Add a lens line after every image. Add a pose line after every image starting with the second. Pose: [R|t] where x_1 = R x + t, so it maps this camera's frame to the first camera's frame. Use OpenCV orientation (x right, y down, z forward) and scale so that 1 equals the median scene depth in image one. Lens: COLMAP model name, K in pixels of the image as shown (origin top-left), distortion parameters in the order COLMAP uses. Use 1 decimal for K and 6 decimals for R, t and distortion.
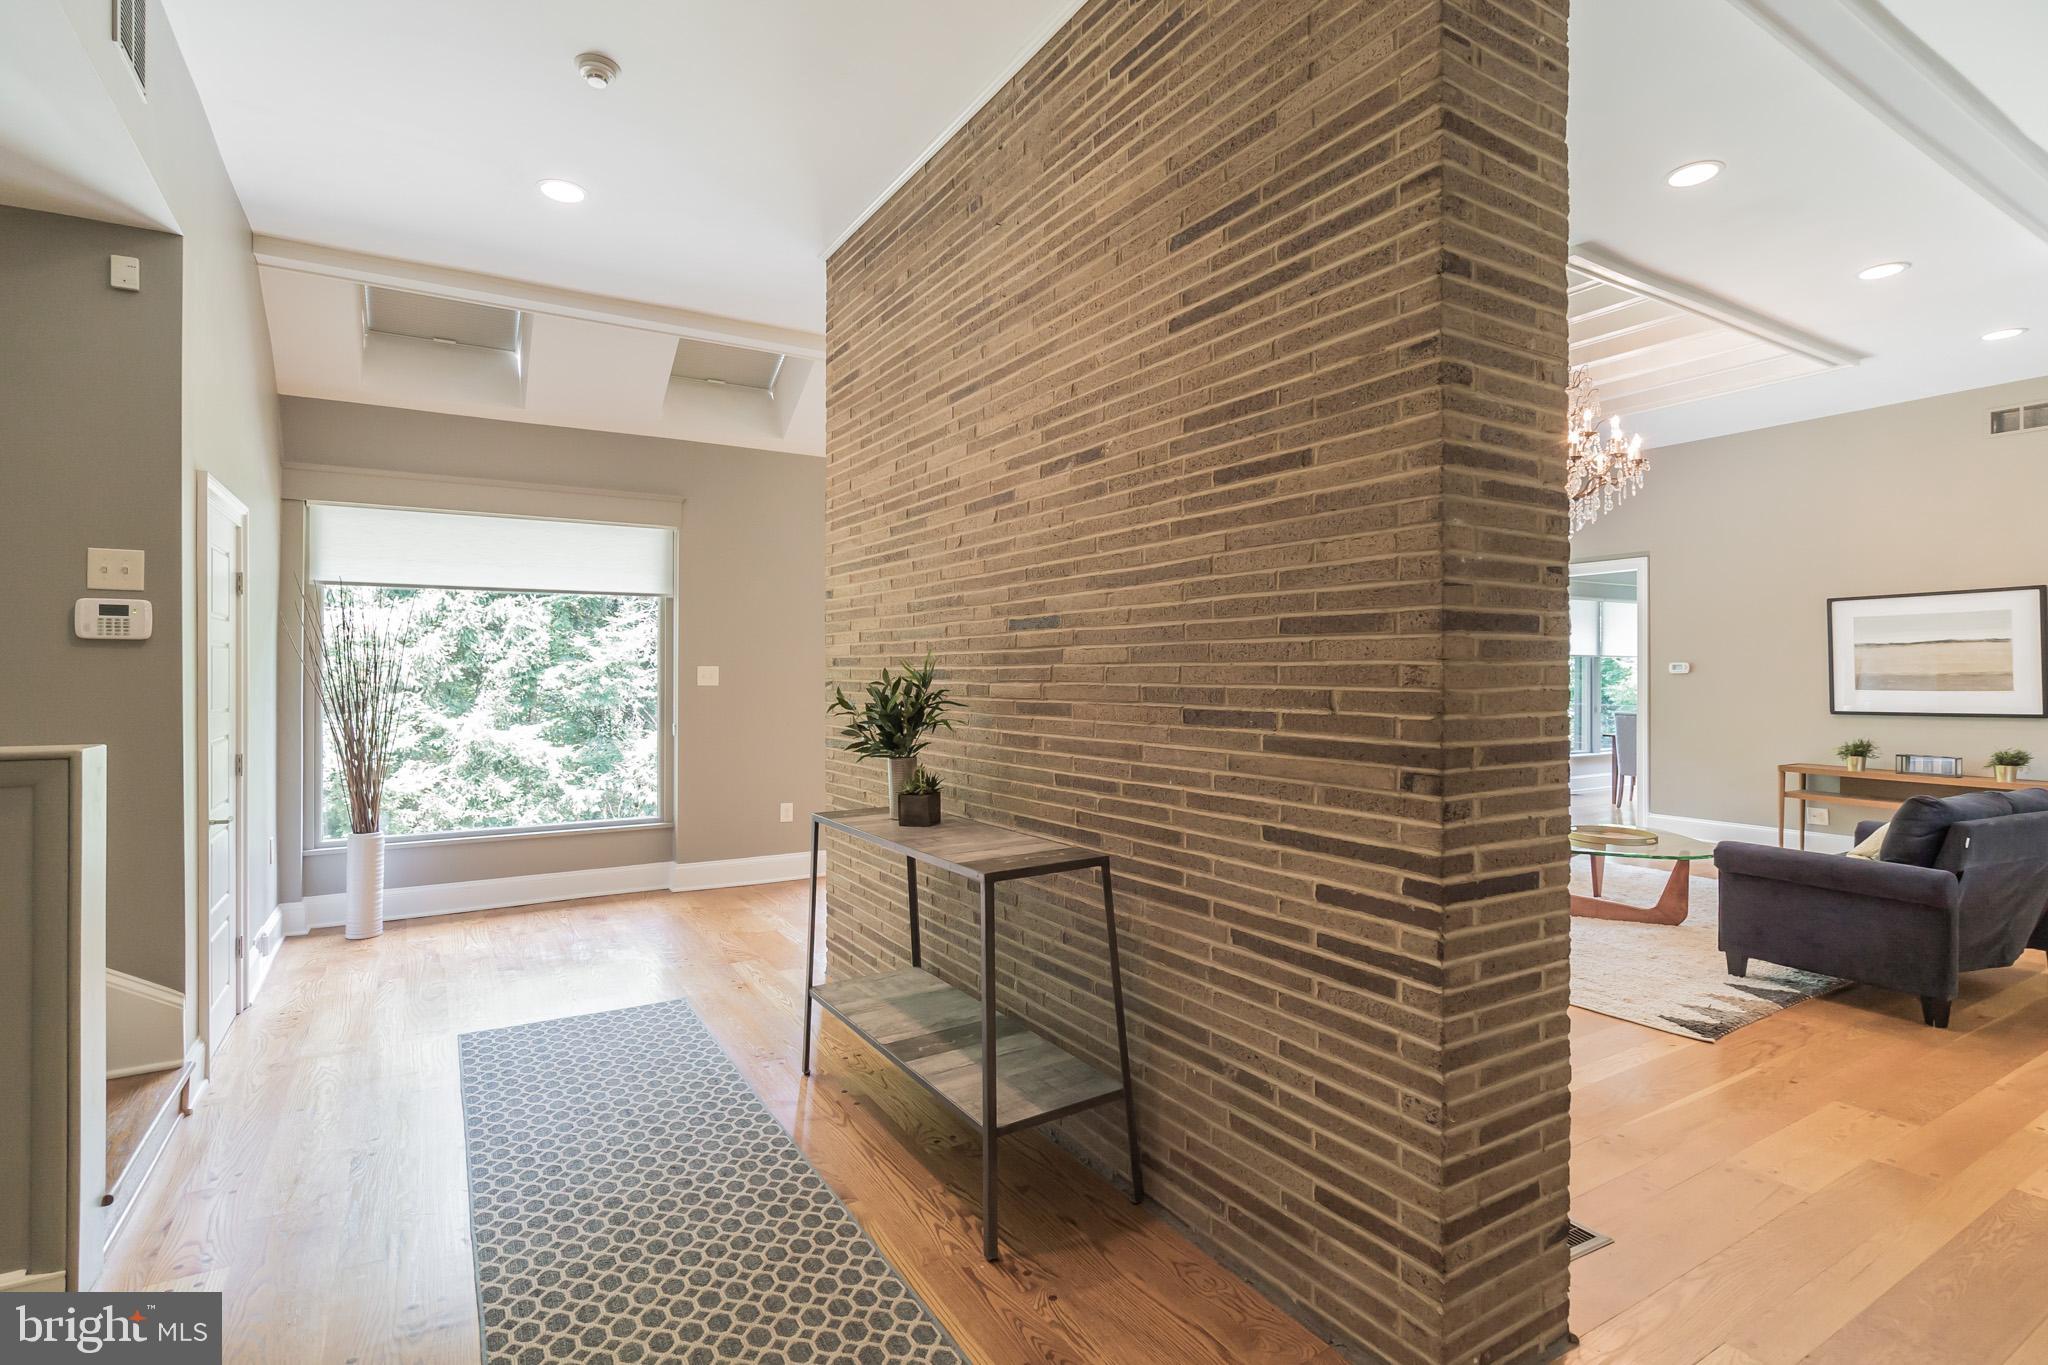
lens RADIAL K [[926.6, 0, 1024.0], [0, 926.6, 682.5], [0, 0, 1]] dist [-0.003425, 0.000003]
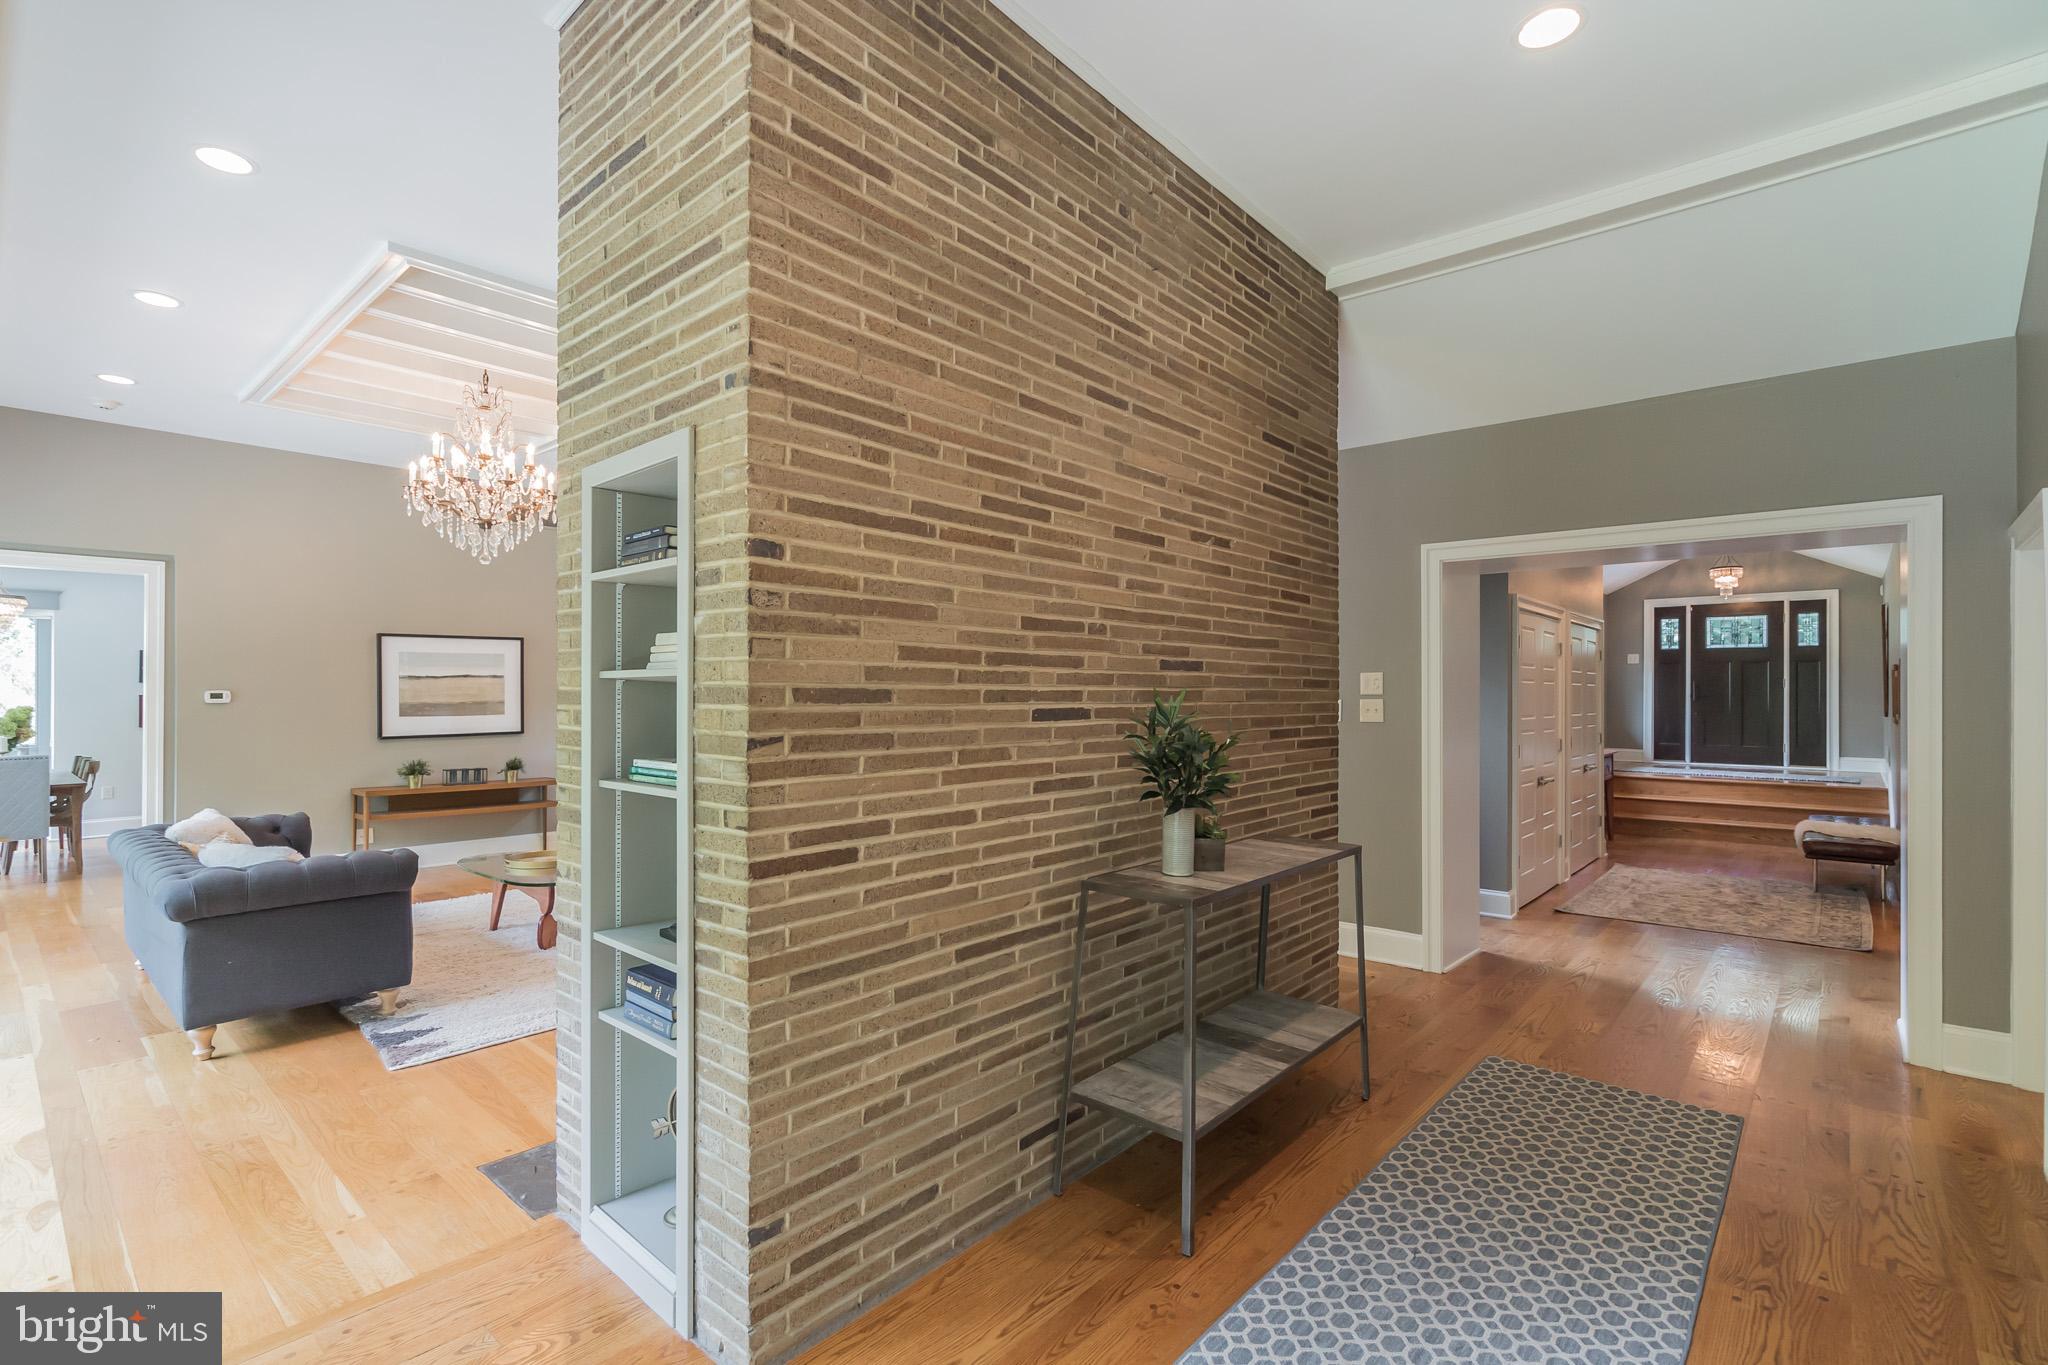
lens RADIAL K [[930.9, 0, 1031.0], [0, 930.9, 707.3], [0, 0, 1]] dist [-0.005003, -0.000342]
pose [[-0.275550, -0.011426, 0.961219, -0.936672], [0.010173, 0.999839, 0.014802, -0.029047], [-0.961233, 0.013857, -0.275389, 1.358635]]
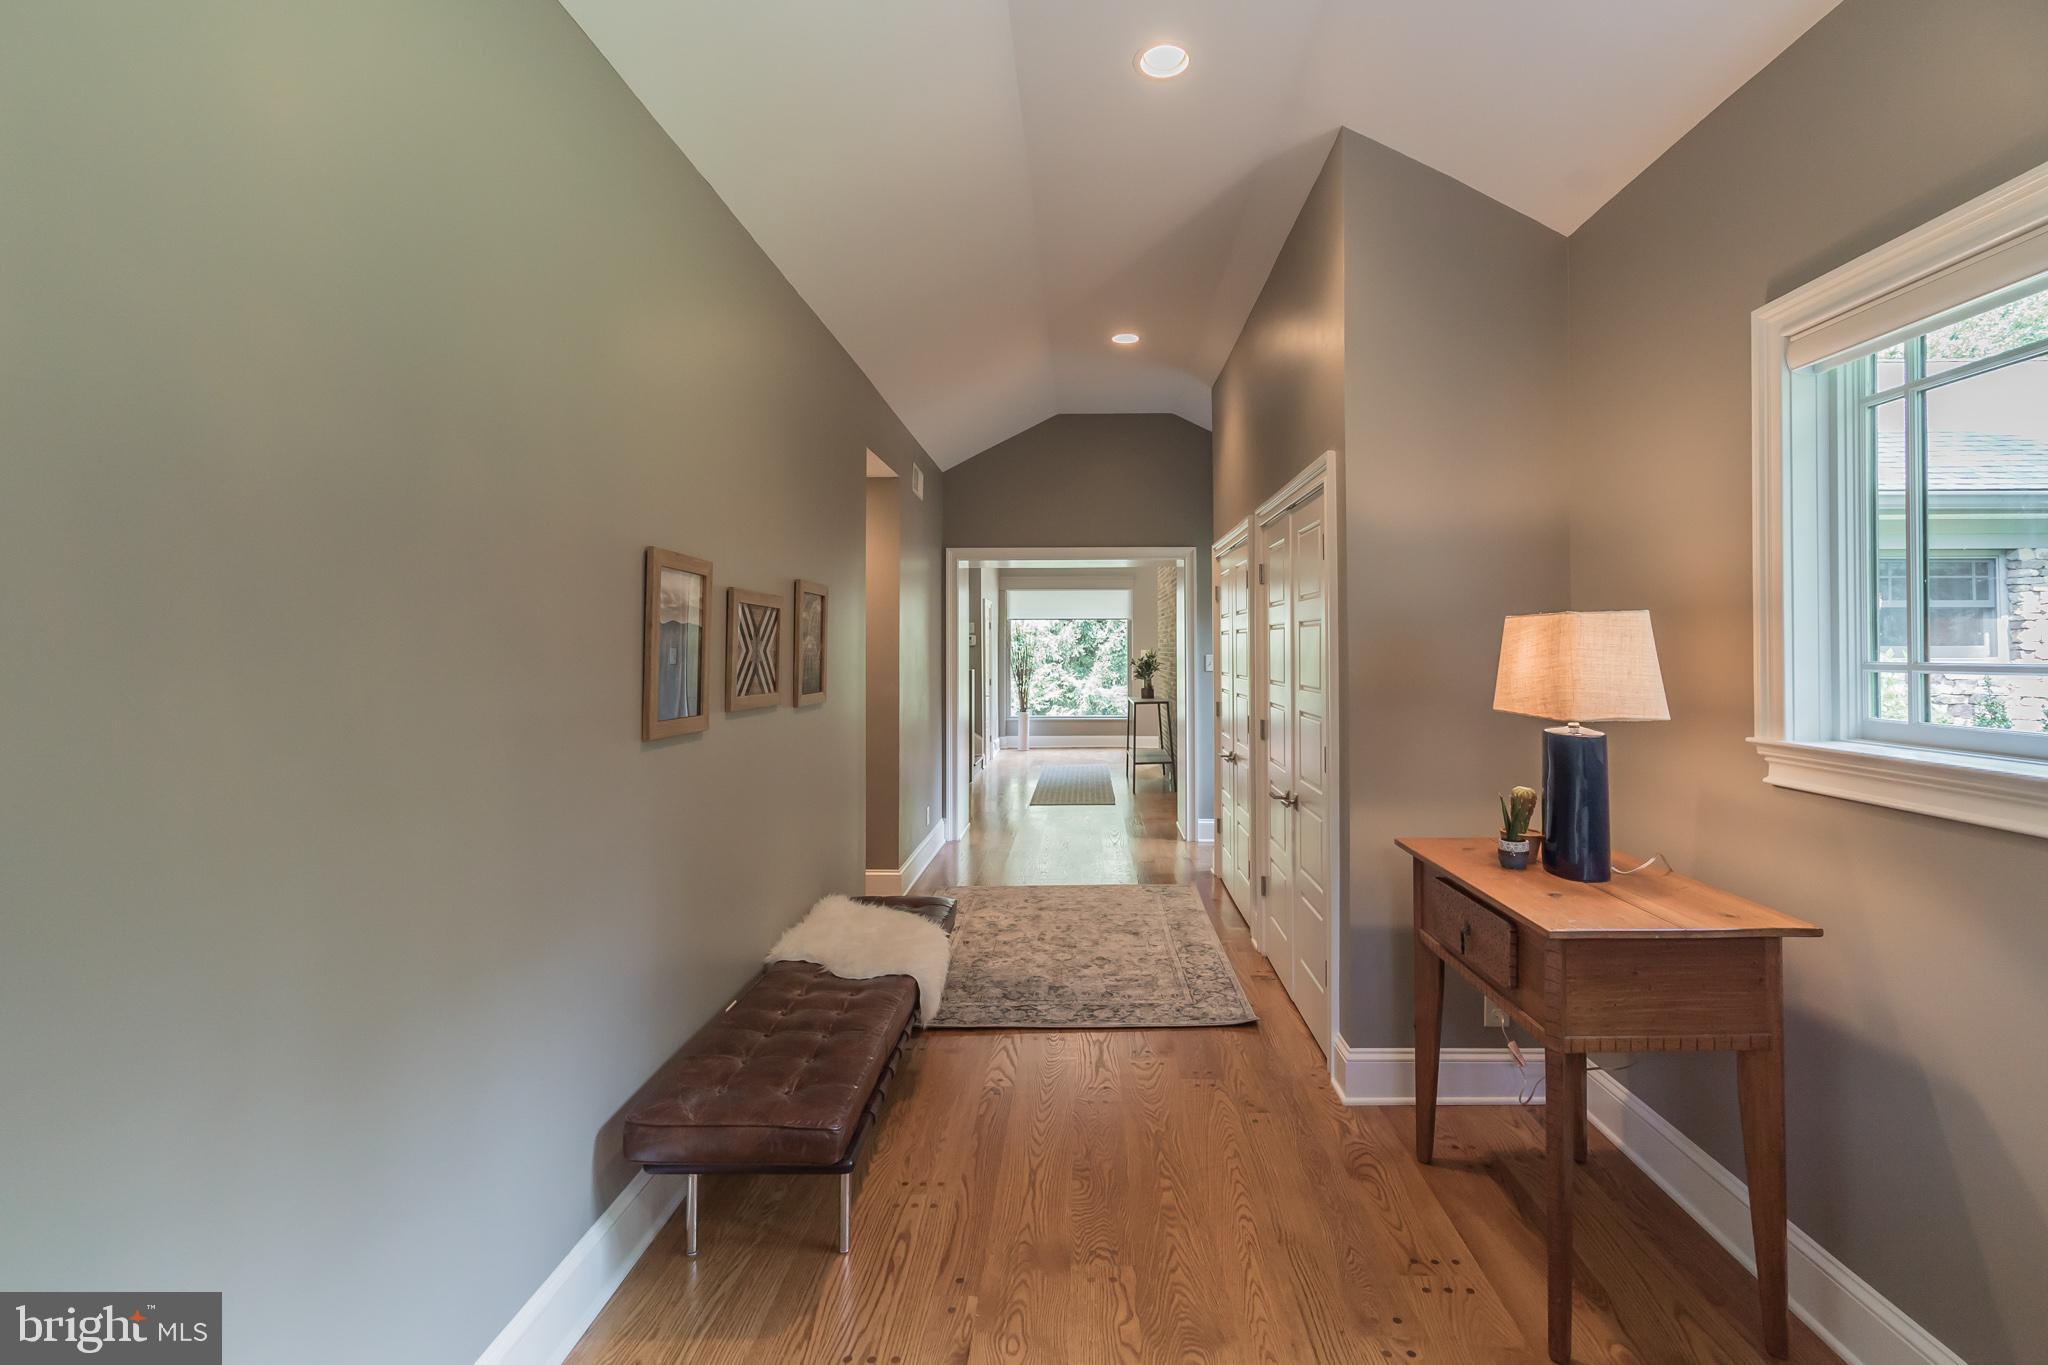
lens RADIAL K [[926.6, 0, 1024.0], [0, 926.6, 682.5], [0, 0, 1]] dist [-0.003425, 0.000003]
pose [[0.804234, 0.022642, -0.593882, 0.628561], [-0.007553, 0.999583, 0.027882, 0.001220], [0.594265, -0.017938, 0.804069, -0.828068]]
